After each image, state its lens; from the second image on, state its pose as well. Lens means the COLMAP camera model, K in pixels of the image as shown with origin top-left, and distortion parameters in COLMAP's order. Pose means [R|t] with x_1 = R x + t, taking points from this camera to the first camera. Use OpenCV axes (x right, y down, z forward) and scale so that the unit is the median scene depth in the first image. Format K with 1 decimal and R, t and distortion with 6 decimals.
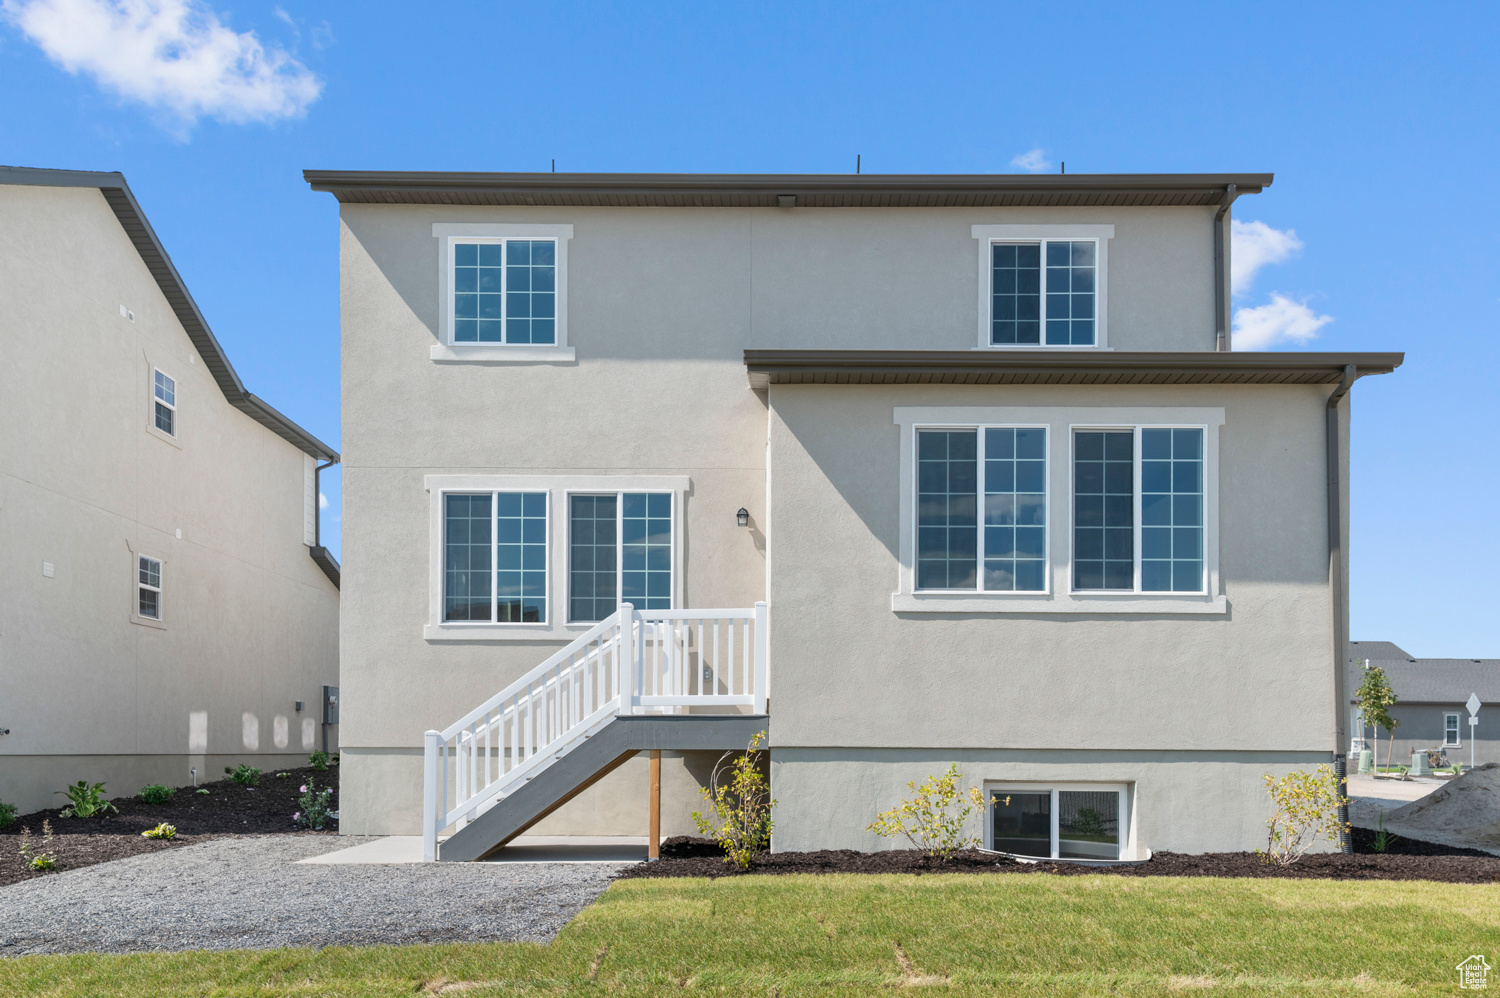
lens RADIAL K [[1078.9, 0, 747.3], [0, 1078.9, 593.4], [0, 0, 1]] dist [0.013975, 0.002179]
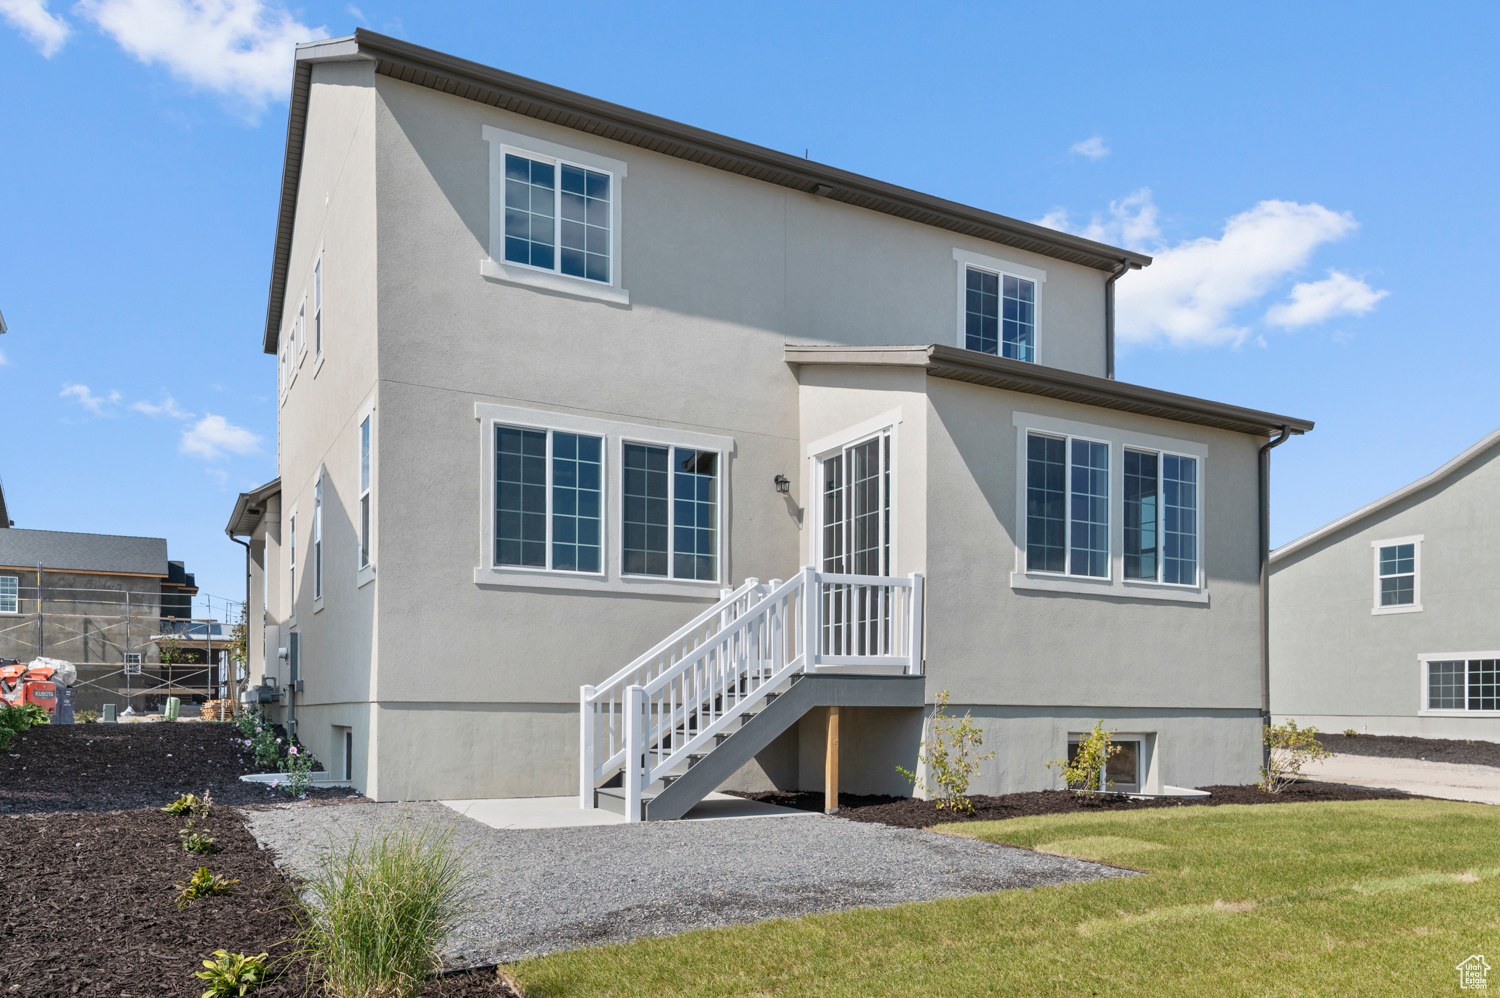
lens RADIAL K [[1088.9, 0, 744.3], [0, 1088.9, 552.6], [0, 0, 1]] dist [0.010384, 0.001825]
pose [[0.877250, 0.069953, 0.474910, -0.661374], [-0.073204, 0.997249, -0.011670, 0.013578], [-0.474420, -0.024528, 0.879957, 0.107439]]
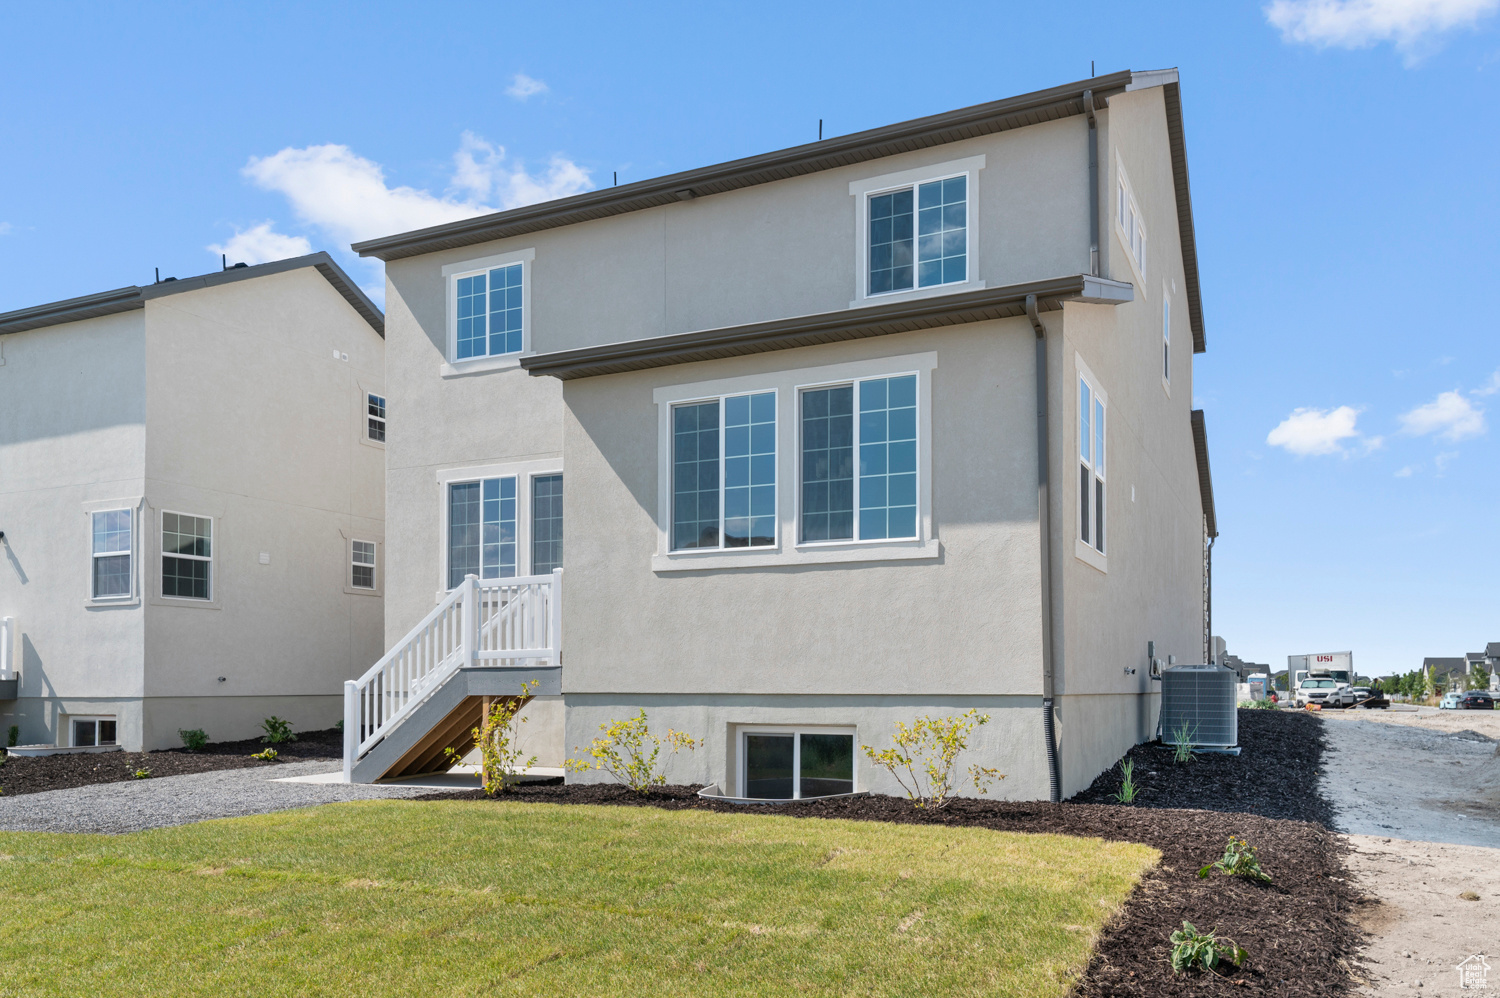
lens RADIAL K [[1107.3, 0, 750.0], [0, 1107.3, 499.0], [0, 0, 1]] dist [0.008513, 0.000243]
pose [[0.904155, -0.075913, -0.420406, 0.703888], [0.068385, 0.997114, -0.032976, -0.013172], [0.421696, 0.001066, 0.906737, -0.001931]]
